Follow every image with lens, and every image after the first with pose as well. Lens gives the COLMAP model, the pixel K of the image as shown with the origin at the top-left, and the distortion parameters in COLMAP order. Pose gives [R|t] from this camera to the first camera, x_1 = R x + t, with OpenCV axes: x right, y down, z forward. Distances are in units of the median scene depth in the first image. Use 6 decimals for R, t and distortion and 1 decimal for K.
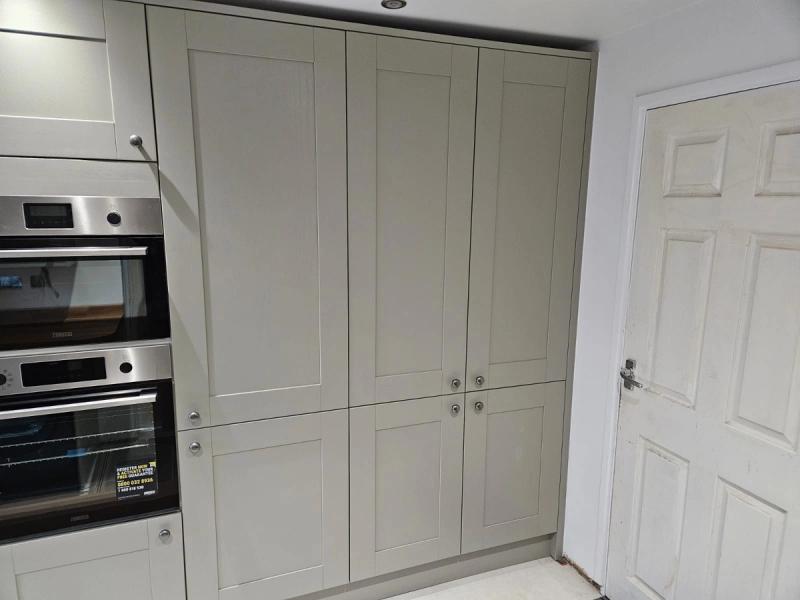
lens RADIAL K [[531.4, 0, 391.9], [0, 531.4, 300.4], [0, 0, 1]] dist [0.078279, -0.063971]
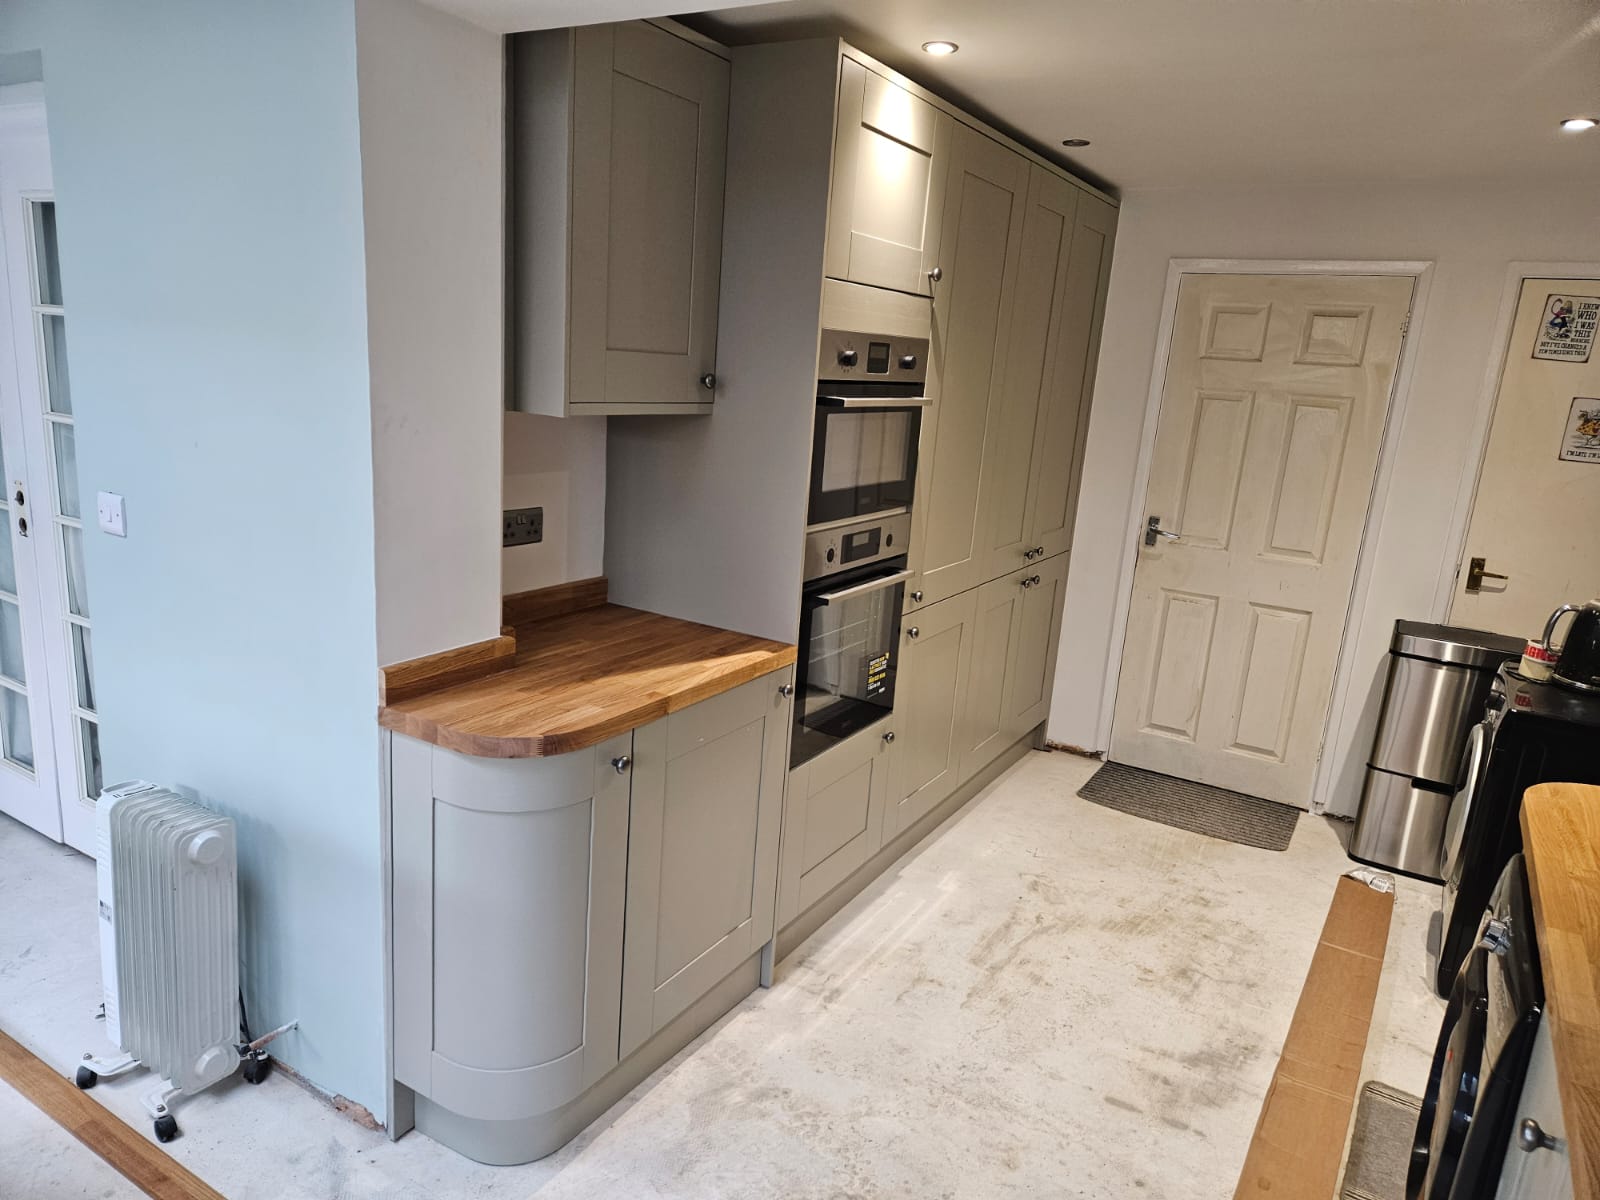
lens RADIAL K [[1062.8, 0, 796.6], [0, 1062.8, 604.3], [0, 0, 1]] dist [0.078279, -0.063971]
pose [[0.785657, -0.098048, 0.610843, -1.499061], [0.049795, 0.994180, 0.095533, 0.052098], [-0.616655, -0.044640, 0.785967, -0.216954]]
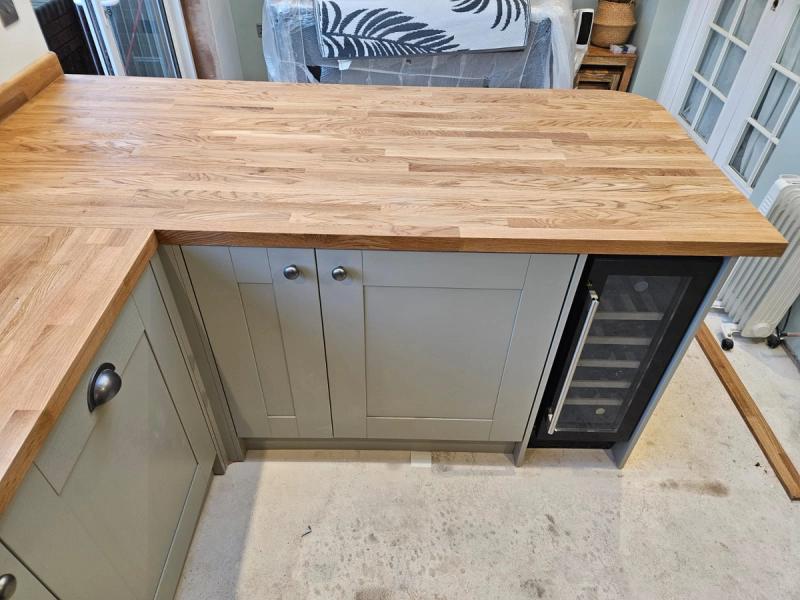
lens RADIAL K [[531.4, 0, 402.0], [0, 531.4, 306.5], [0, 0, 1]] dist [0.078279, -0.063971]
pose [[0.935856, 0.244375, -0.253881, -1.761195], [-0.079755, 0.848660, 0.522891, 0.039375], [0.343240, -0.469103, 0.813713, -0.110083]]
